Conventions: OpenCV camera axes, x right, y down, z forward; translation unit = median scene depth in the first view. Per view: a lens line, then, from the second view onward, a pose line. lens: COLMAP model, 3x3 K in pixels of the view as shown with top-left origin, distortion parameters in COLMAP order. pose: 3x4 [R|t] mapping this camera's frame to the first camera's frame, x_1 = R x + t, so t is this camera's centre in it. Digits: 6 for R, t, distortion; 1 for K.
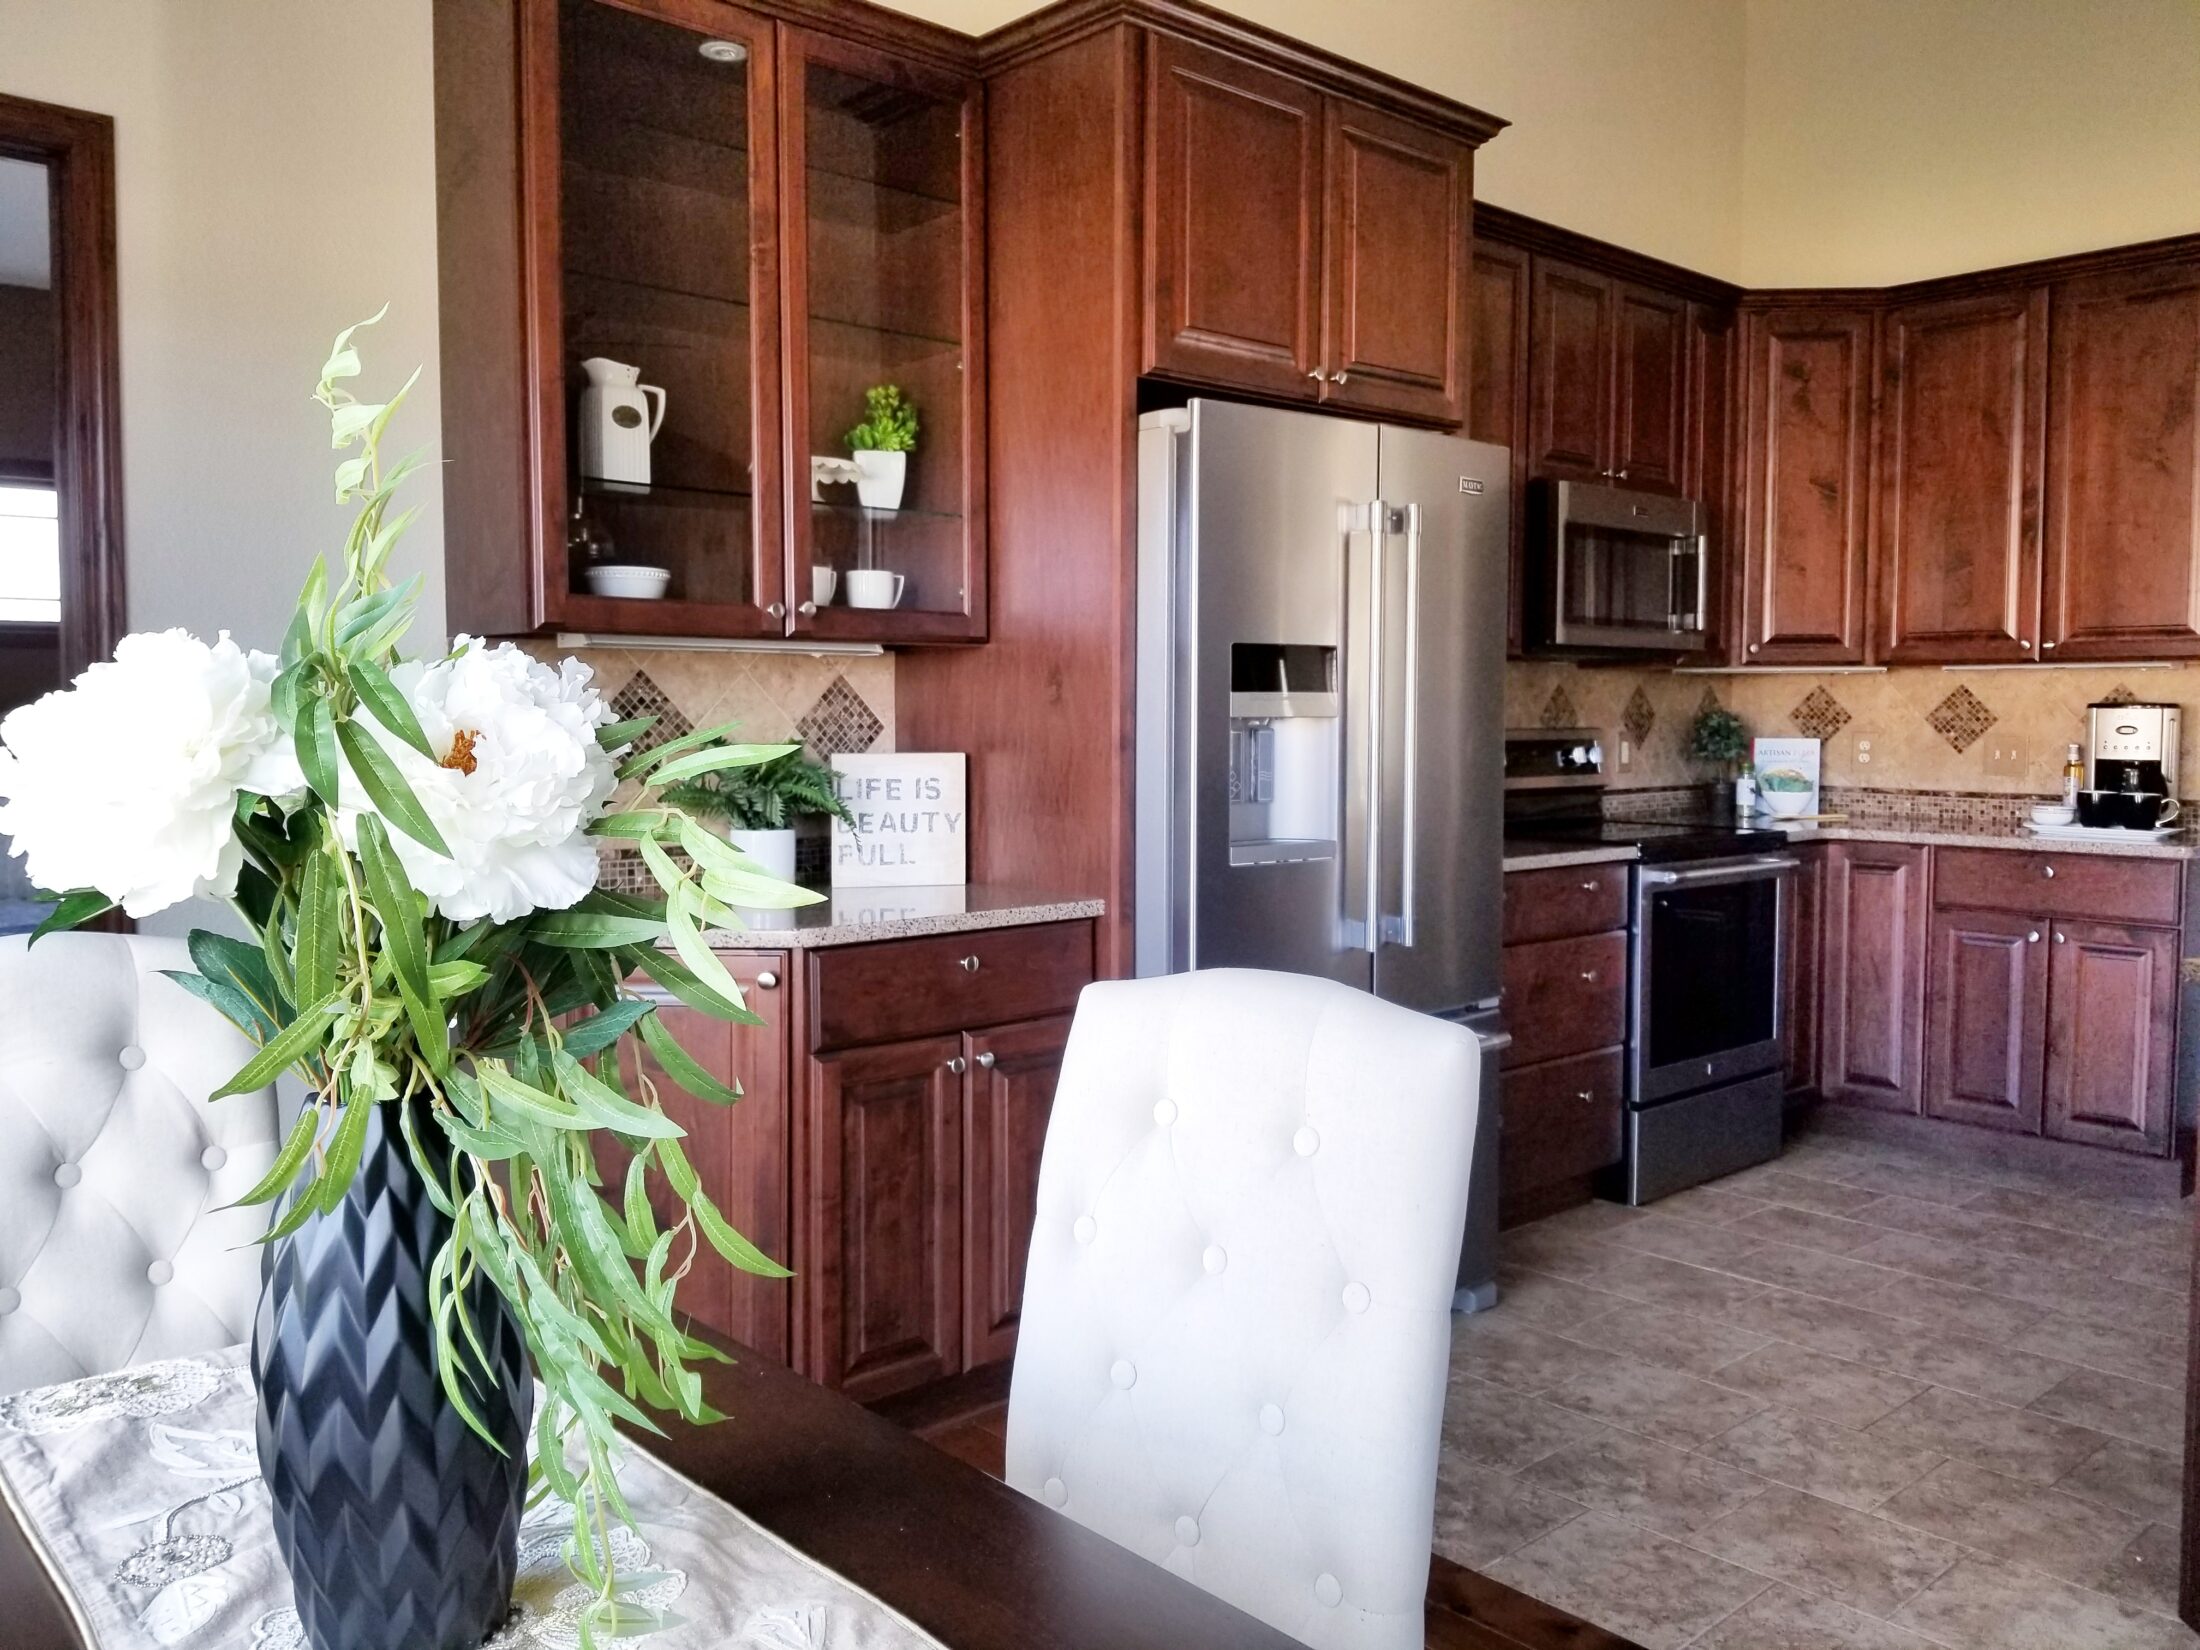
lens RADIAL K [[1726.1, 0, 1101.7], [0, 1726.1, 815.0], [0, 0, 1]] dist [0.059593, -0.088117]
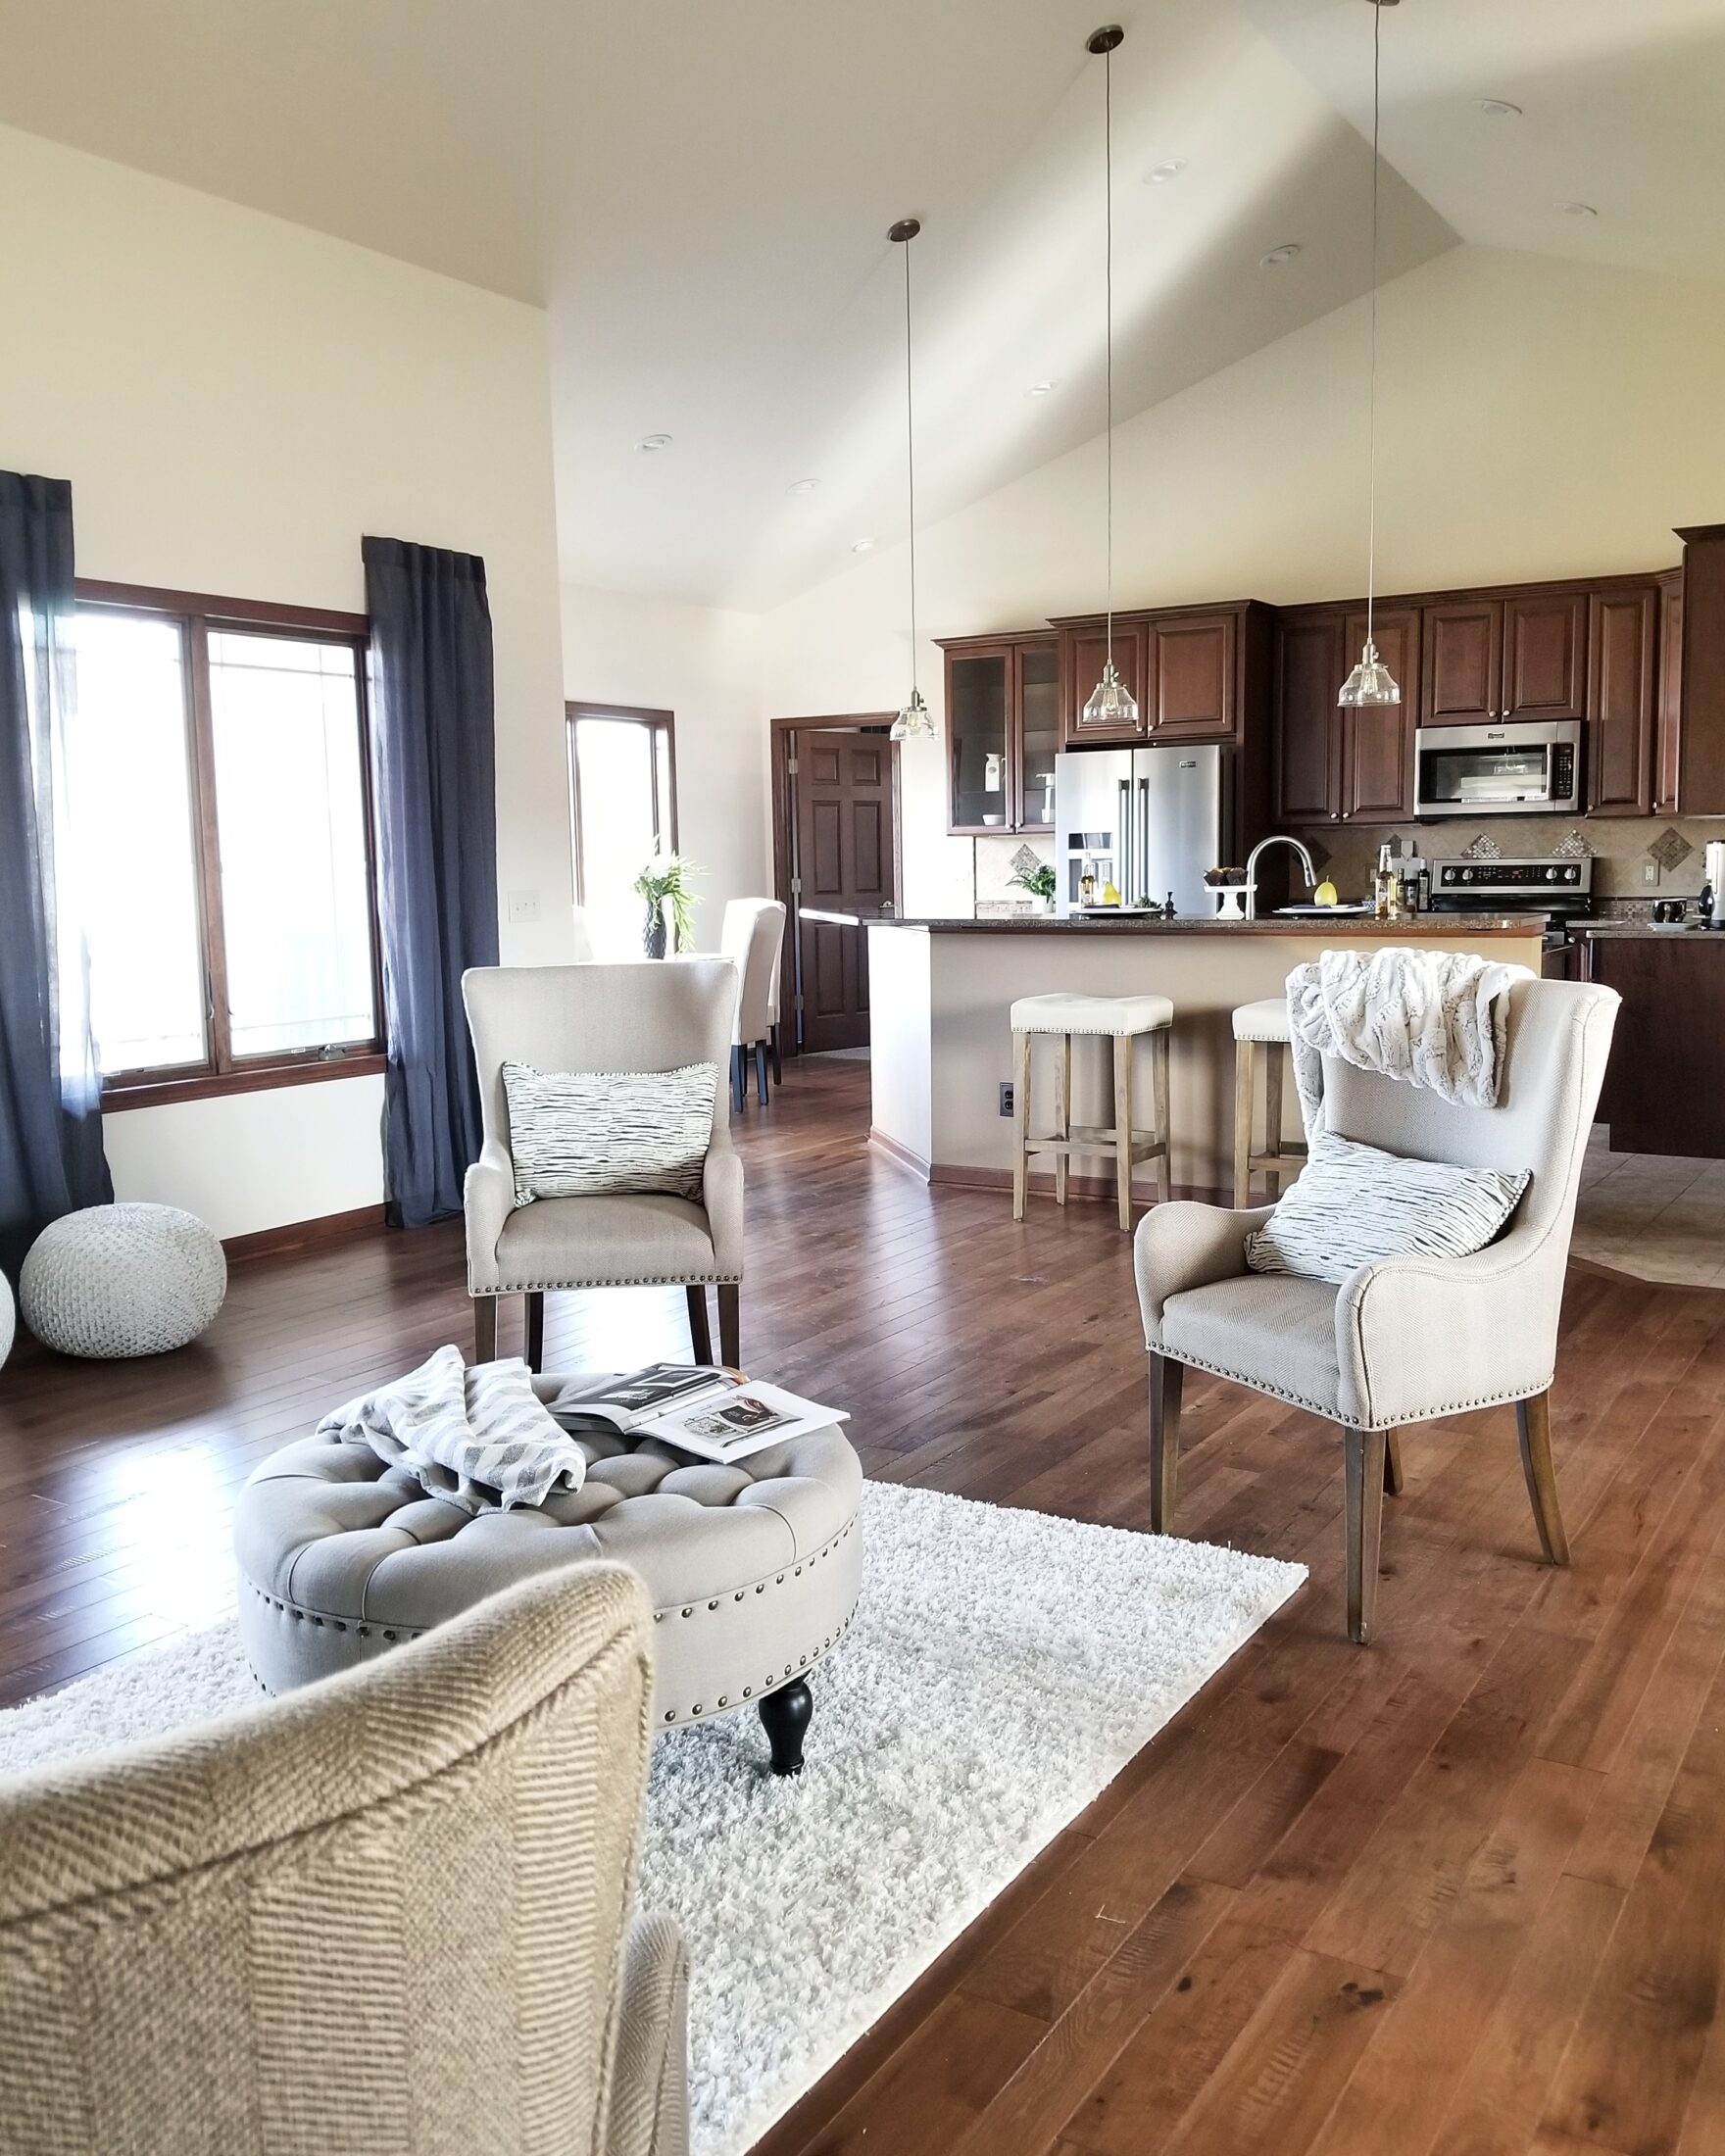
lens RADIAL K [[1848.5, 0, 871.4], [0, 1848.5, 1073.7], [0, 0, 1]] dist [0.072353, -0.142434]
pose [[0.271108, 0.108845, -0.956375, 2.119277], [-0.040165, 0.994000, 0.101741, 0.001035], [0.961711, 0.010830, 0.273853, -0.144133]]
